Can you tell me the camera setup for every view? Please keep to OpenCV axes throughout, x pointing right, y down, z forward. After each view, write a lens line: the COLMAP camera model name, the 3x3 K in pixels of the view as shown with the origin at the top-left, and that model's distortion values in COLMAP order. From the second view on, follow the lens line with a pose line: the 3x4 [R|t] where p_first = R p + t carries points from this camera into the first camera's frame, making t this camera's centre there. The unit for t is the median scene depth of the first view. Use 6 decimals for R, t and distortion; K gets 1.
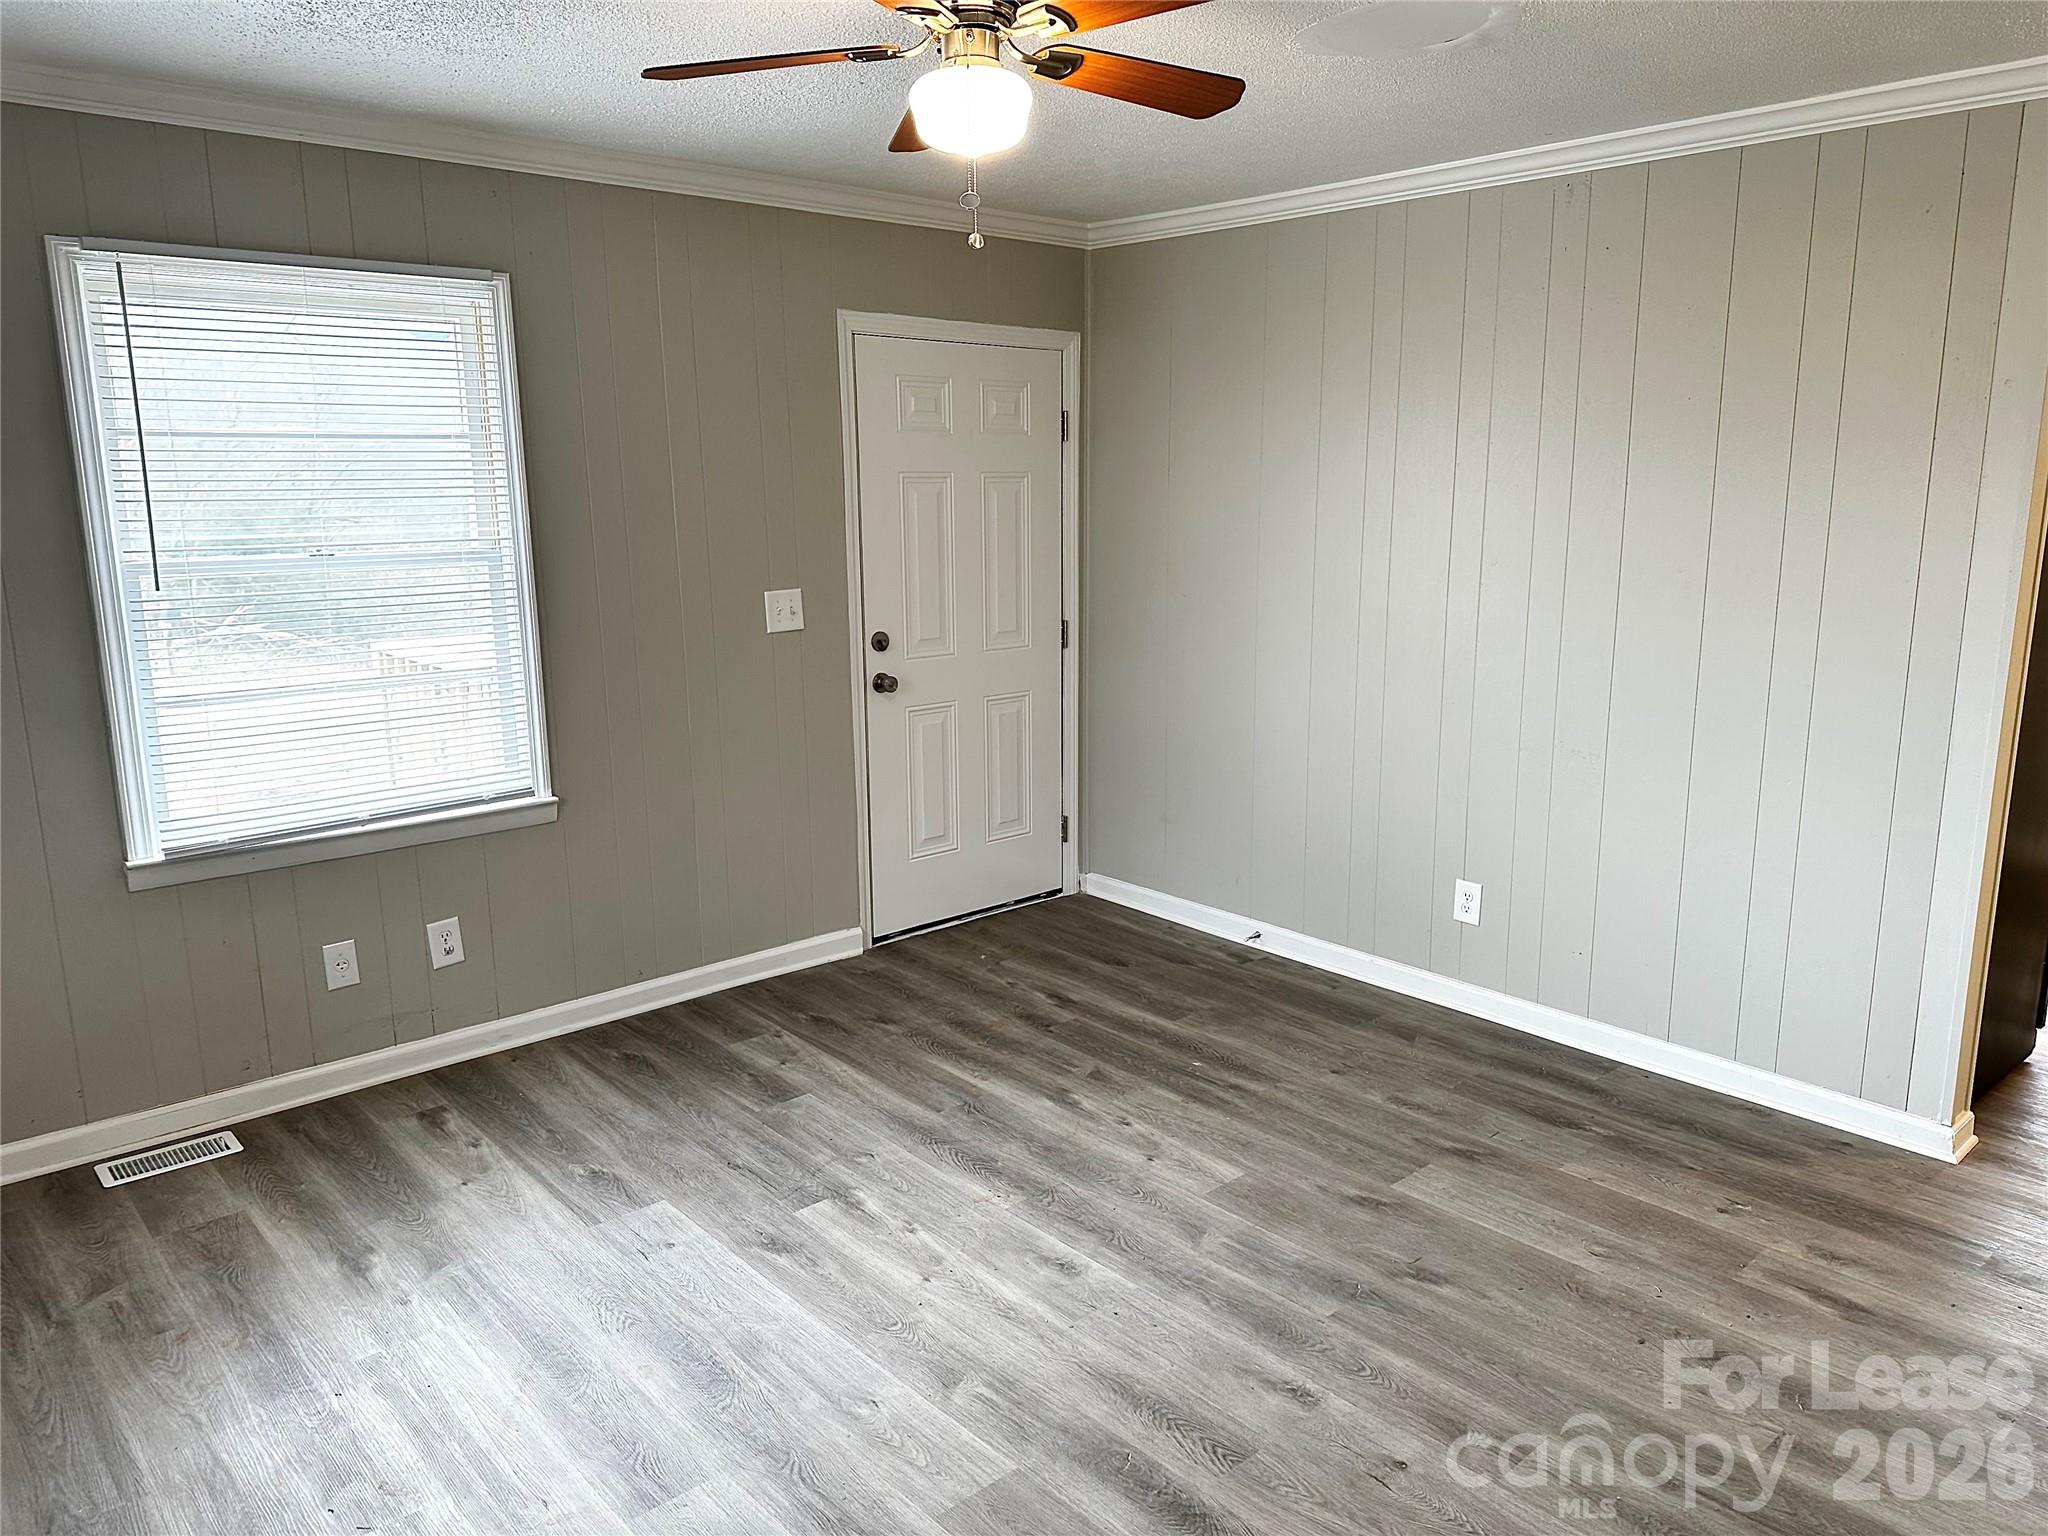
lens RADIAL K [[1433.3, 0, 1023.5], [0, 1433.3, 760.0], [0, 0, 1]] dist [0.139244, -0.207067]
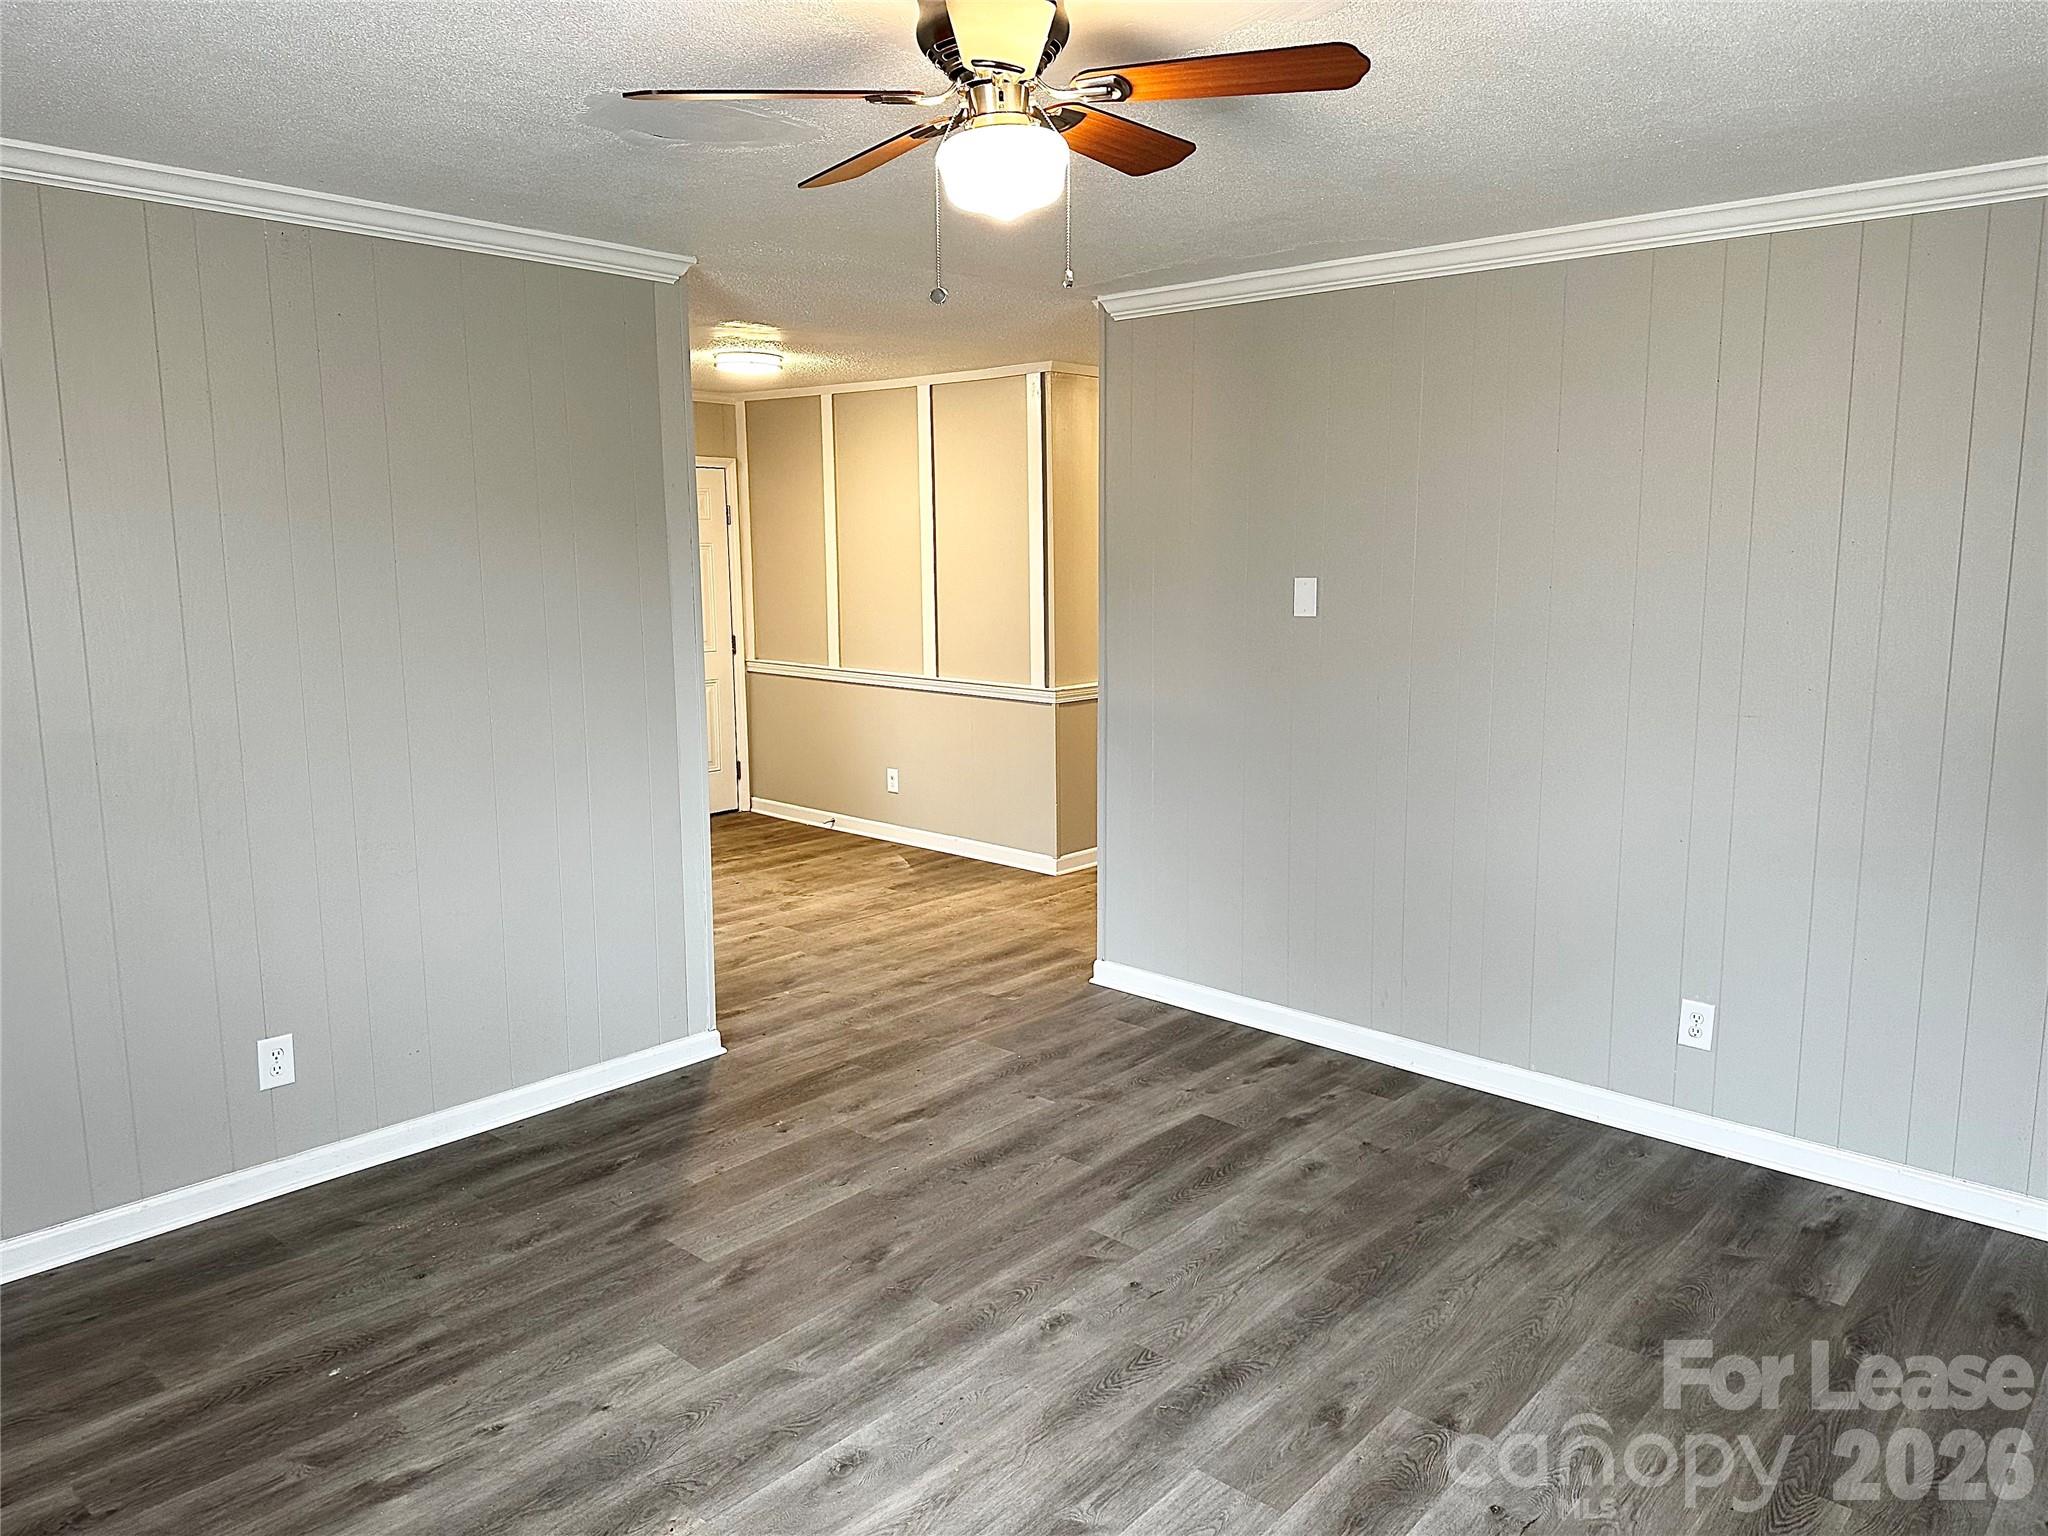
lens RADIAL K [[1447.1, 0, 1043.3], [0, 1447.1, 729.5], [0, 0, 1]] dist [0.067575, -0.087938]
pose [[-0.115074, -0.130166, 0.984792, -0.705253], [0.195174, 0.969091, 0.150898, -0.164745], [-0.973994, 0.209570, -0.086112, 0.781174]]
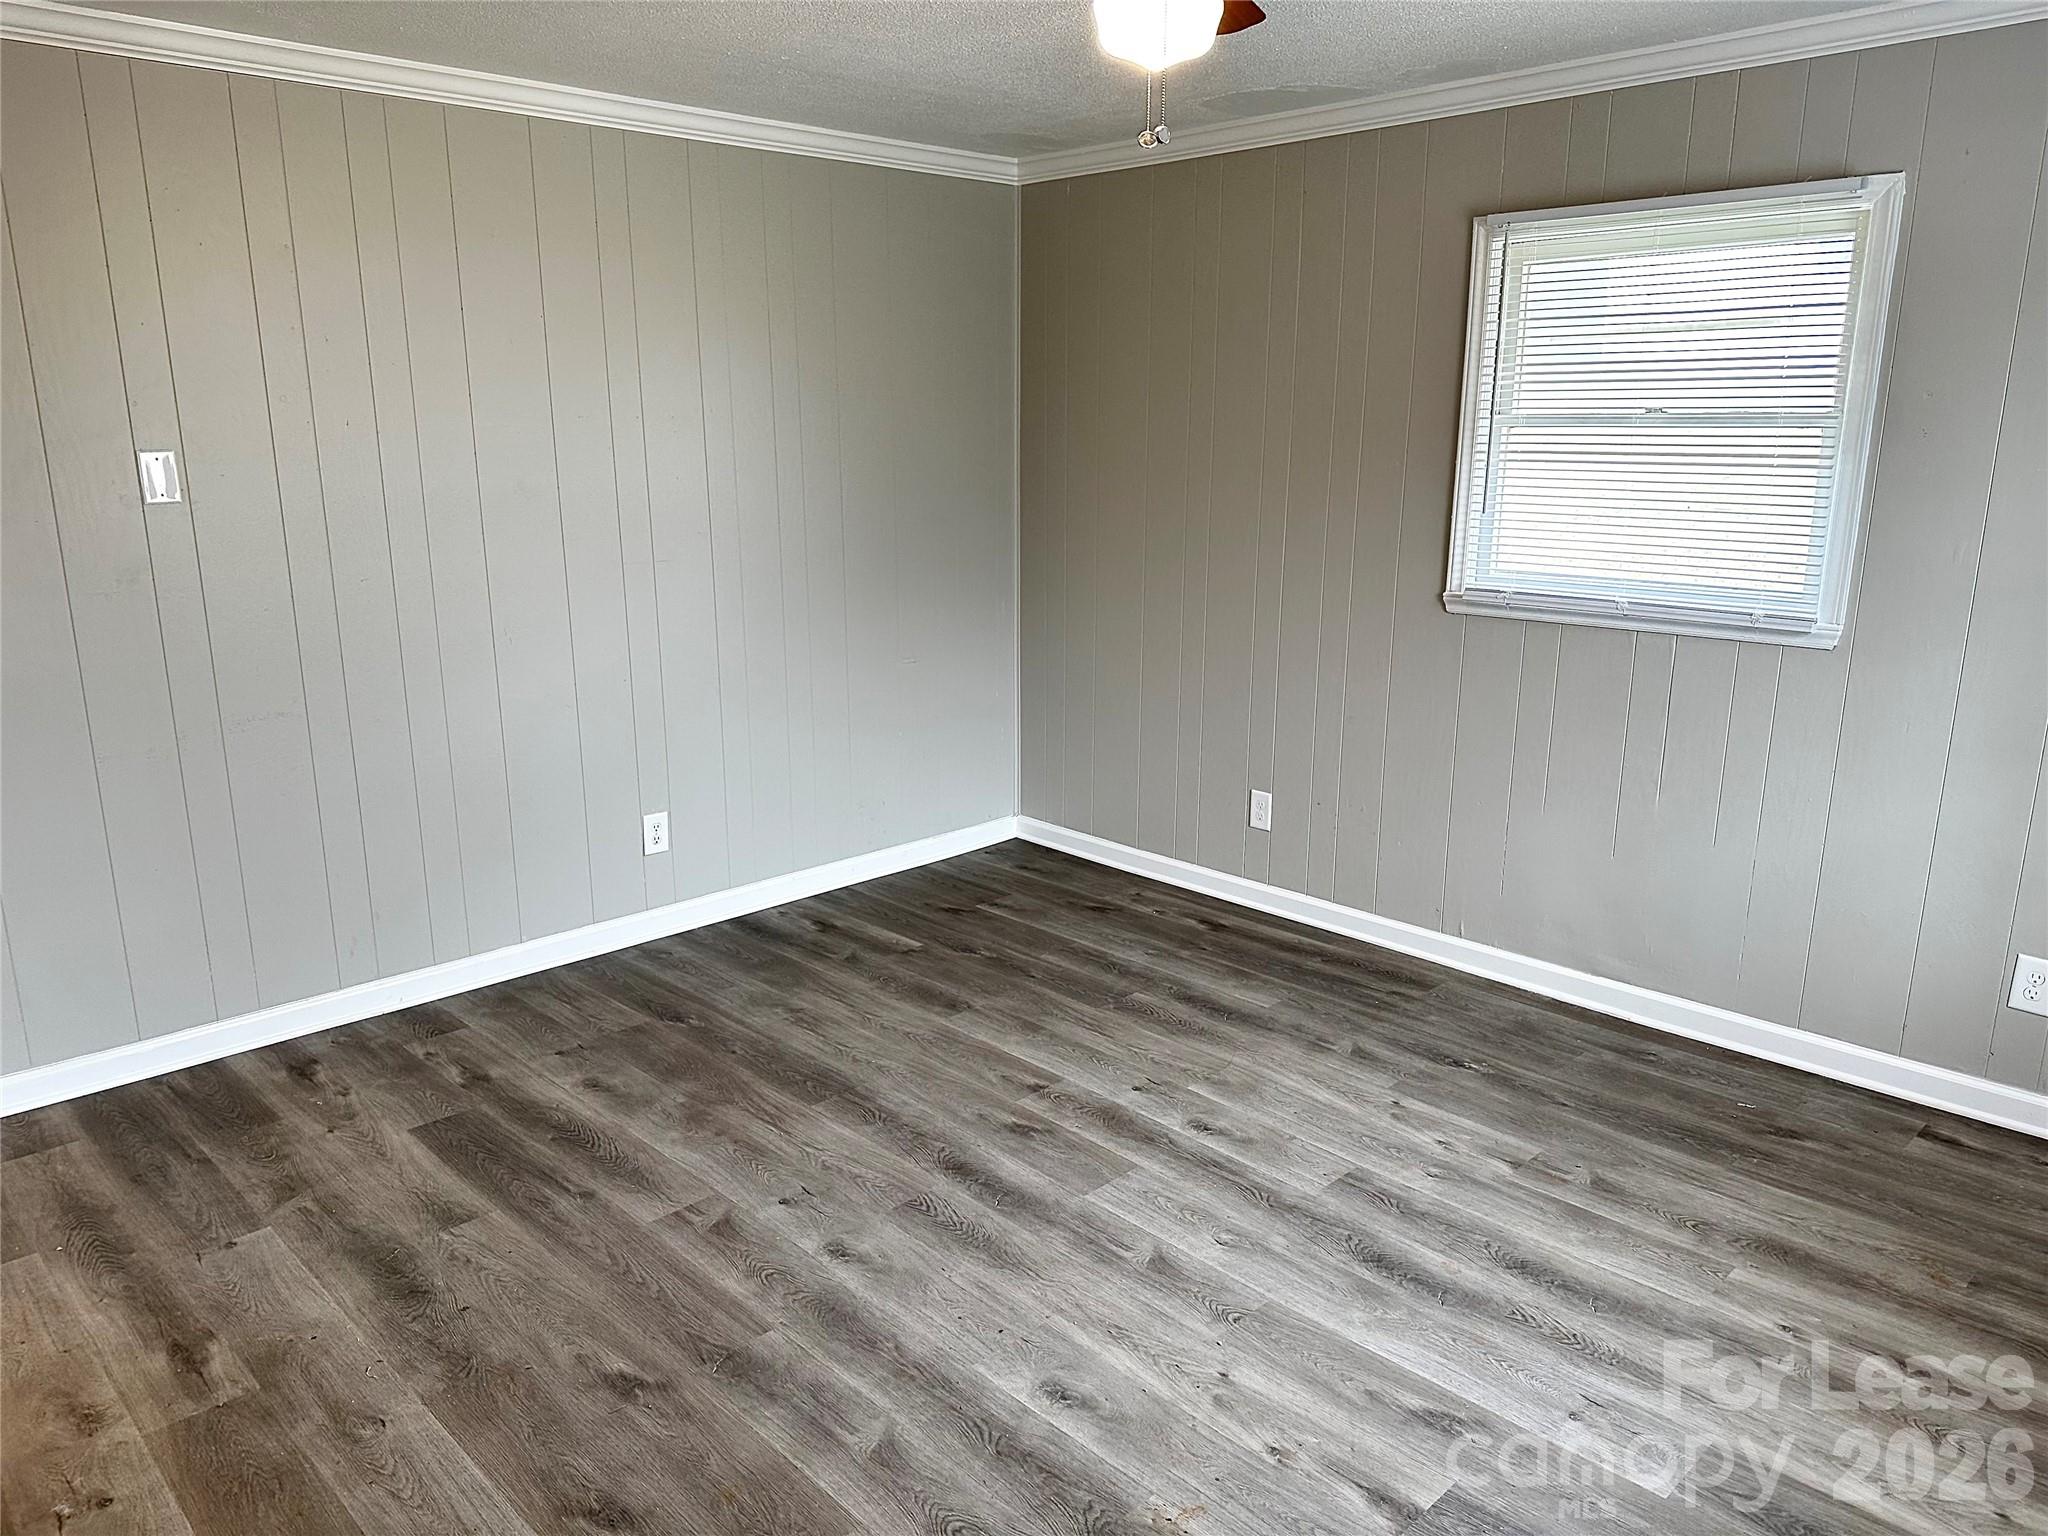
lens RADIAL K [[1433.3, 0, 1023.5], [0, 1433.3, 760.0], [0, 0, 1]] dist [0.139244, -0.207067]
pose [[-0.998972, 0.013378, -0.043305, 0.071138], [-0.005845, 0.909445, 0.415783, -0.280589], [0.044946, 0.415609, -0.908432, 1.429352]]
